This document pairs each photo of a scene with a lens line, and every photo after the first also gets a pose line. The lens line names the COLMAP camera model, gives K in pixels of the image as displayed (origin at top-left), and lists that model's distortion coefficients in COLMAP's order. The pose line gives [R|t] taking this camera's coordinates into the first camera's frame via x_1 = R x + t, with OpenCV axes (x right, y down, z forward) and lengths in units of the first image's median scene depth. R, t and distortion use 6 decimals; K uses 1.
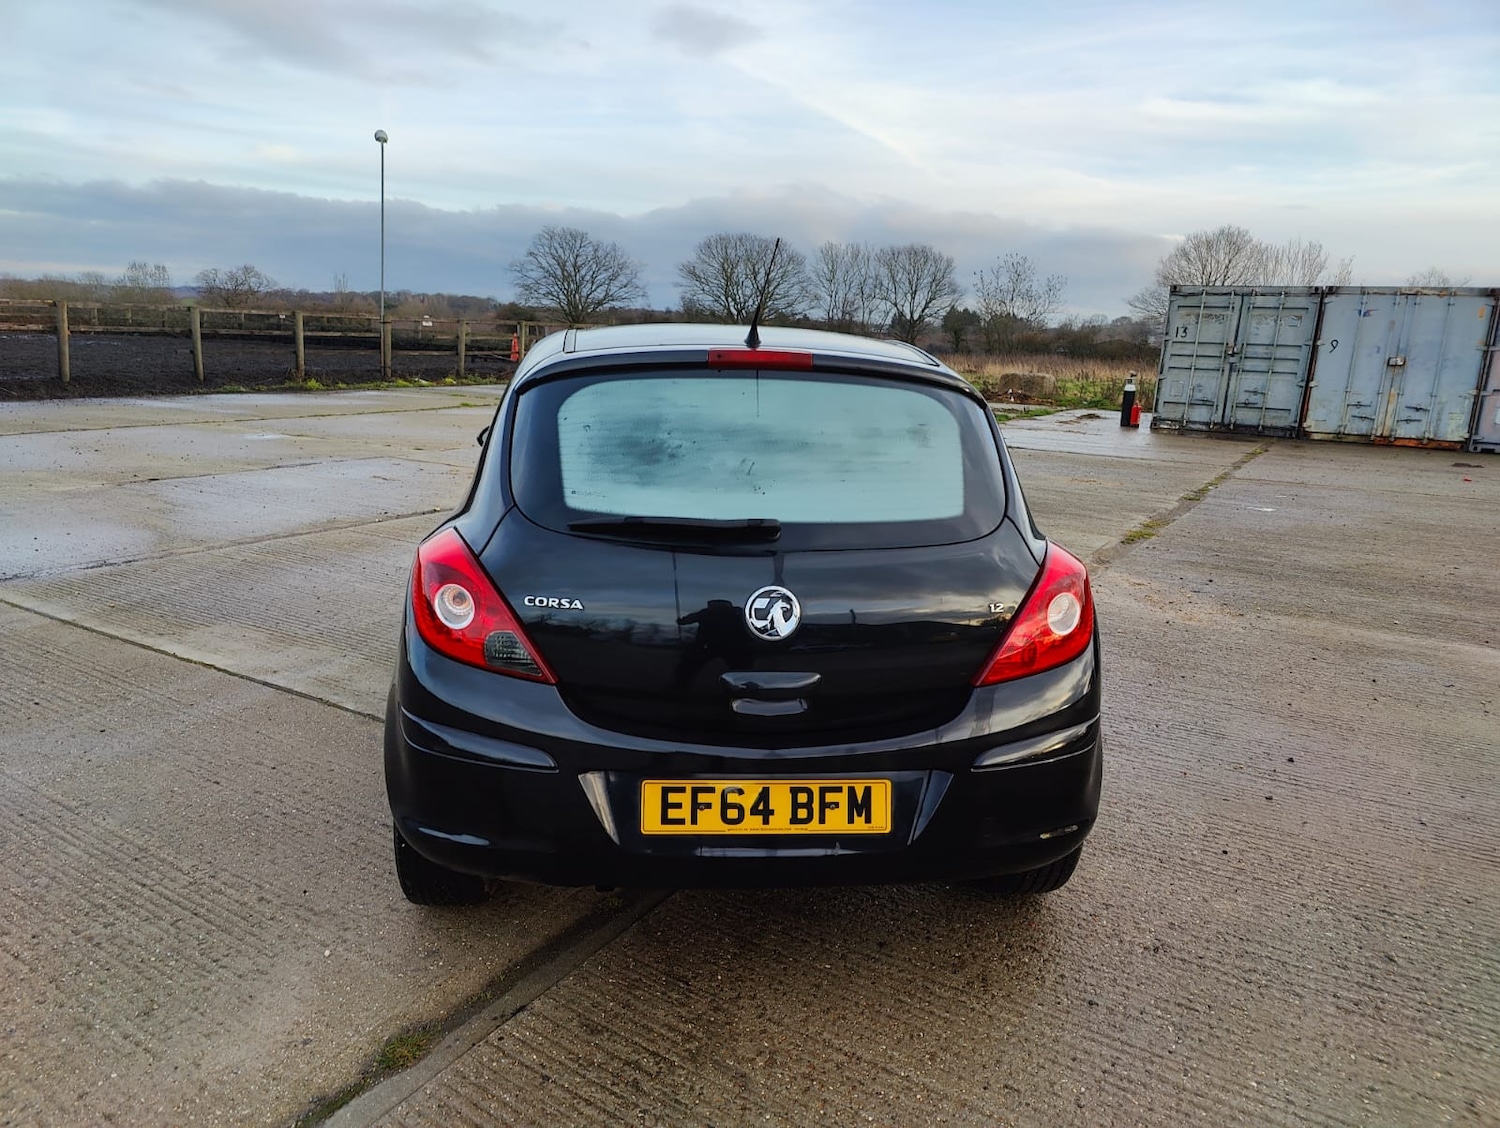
lens RADIAL K [[1037.8, 0, 750.3], [0, 1037.8, 562.0], [0, 0, 1]] dist [0.047153, -0.048957]
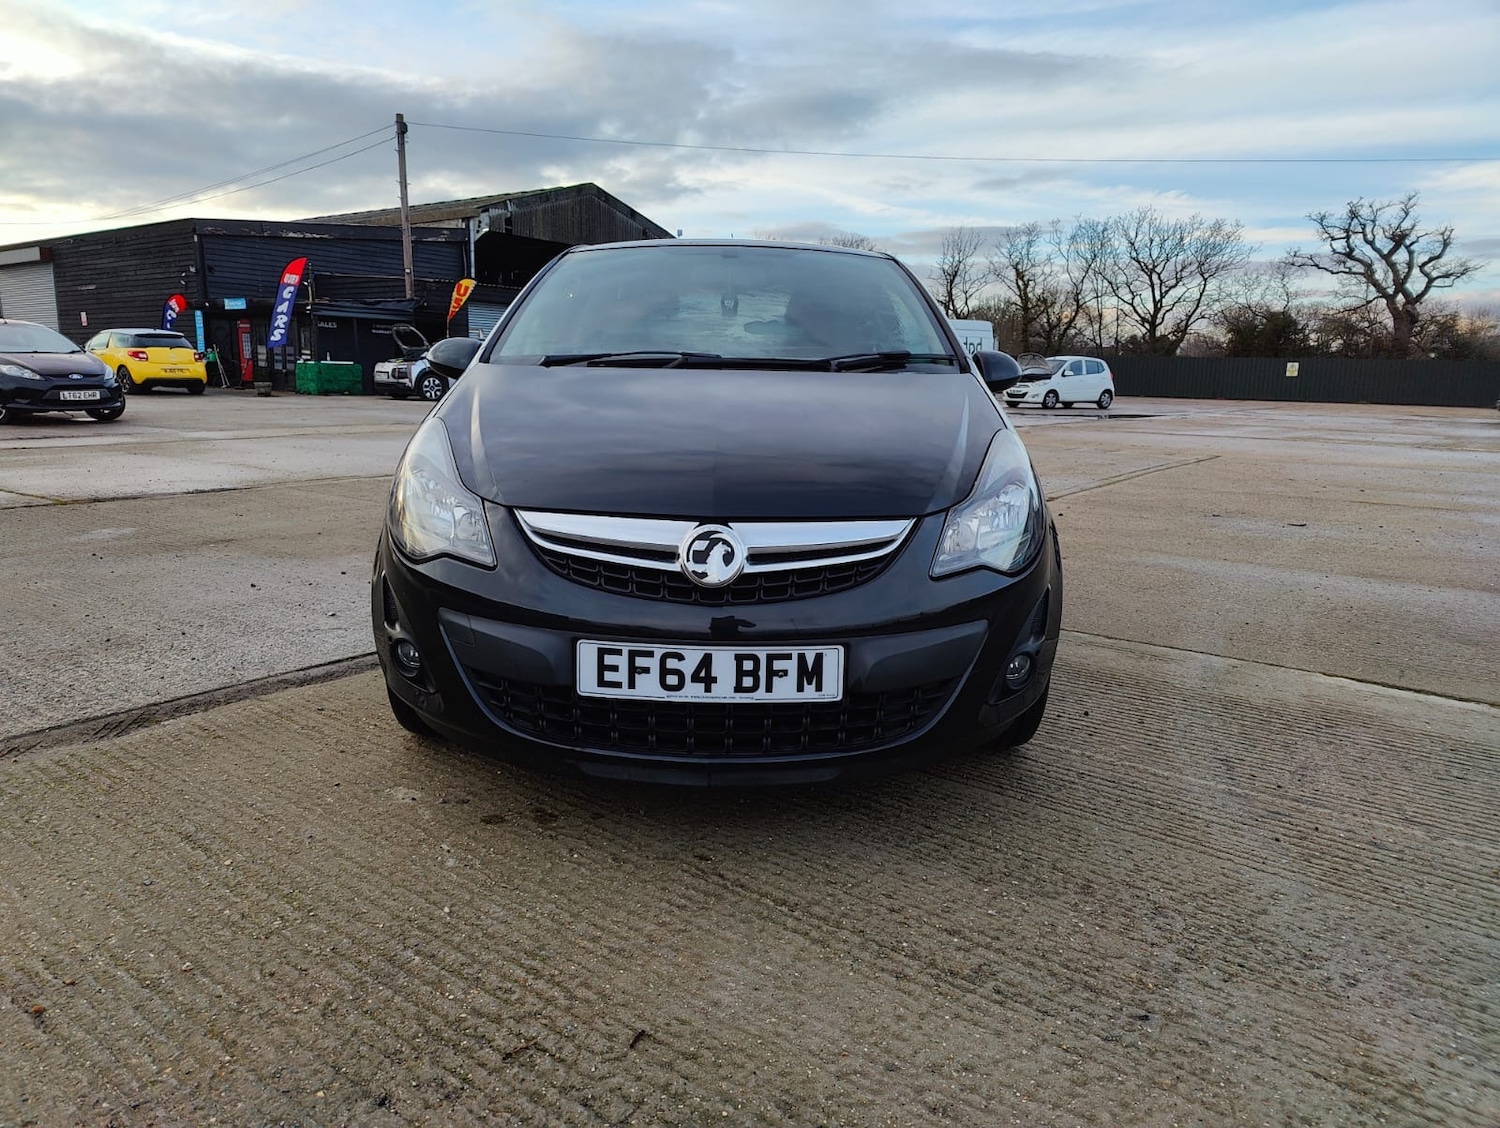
lens RADIAL K [[1037.8, 0, 743.5], [0, 1037.8, 574.9], [0, 0, 1]] dist [0.047153, -0.048957]
pose [[-0.994425, -0.072865, 0.076223, -0.027165], [-0.036127, 0.914526, 0.402910, -0.063710], [-0.099066, 0.397910, -0.912060, 0.395932]]
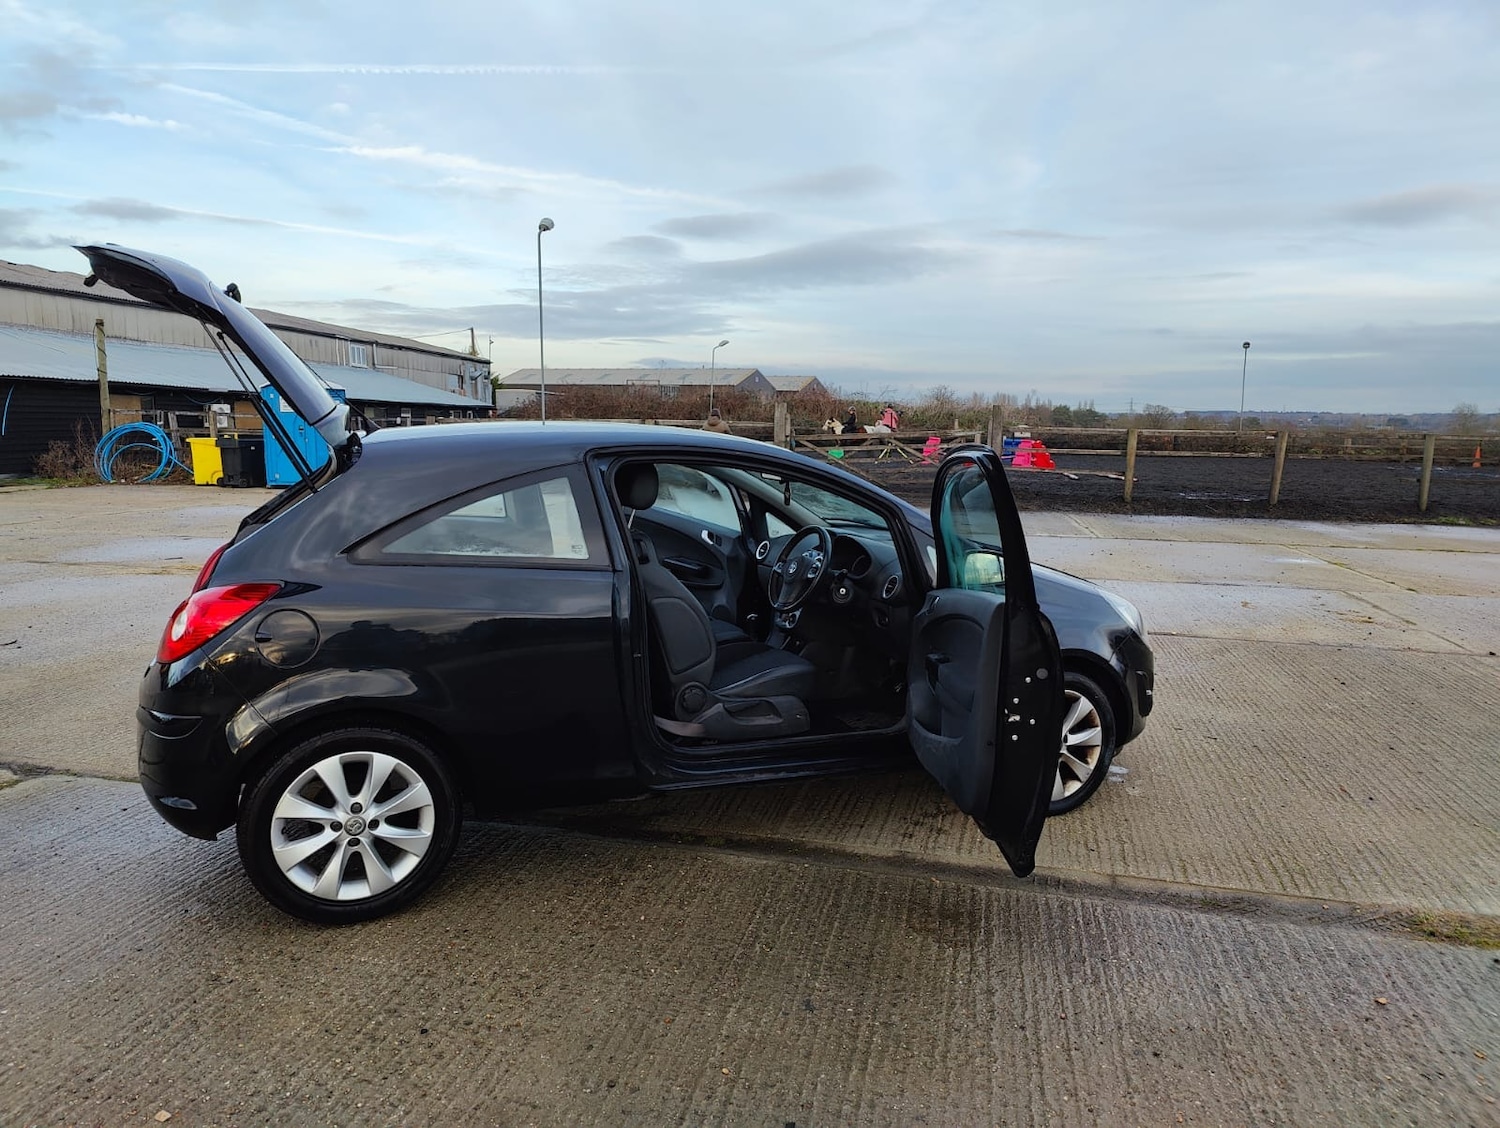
lens RADIAL K [[1037.8, 0, 746.2], [0, 1037.8, 552.5], [0, 0, 1]] dist [0.047153, -0.048957]
pose [[0.302755, 0.086039, -0.949177, 0.200319], [-0.213410, 0.976748, 0.020468, -0.024802], [0.928868, 0.196367, 0.314078, 0.142349]]
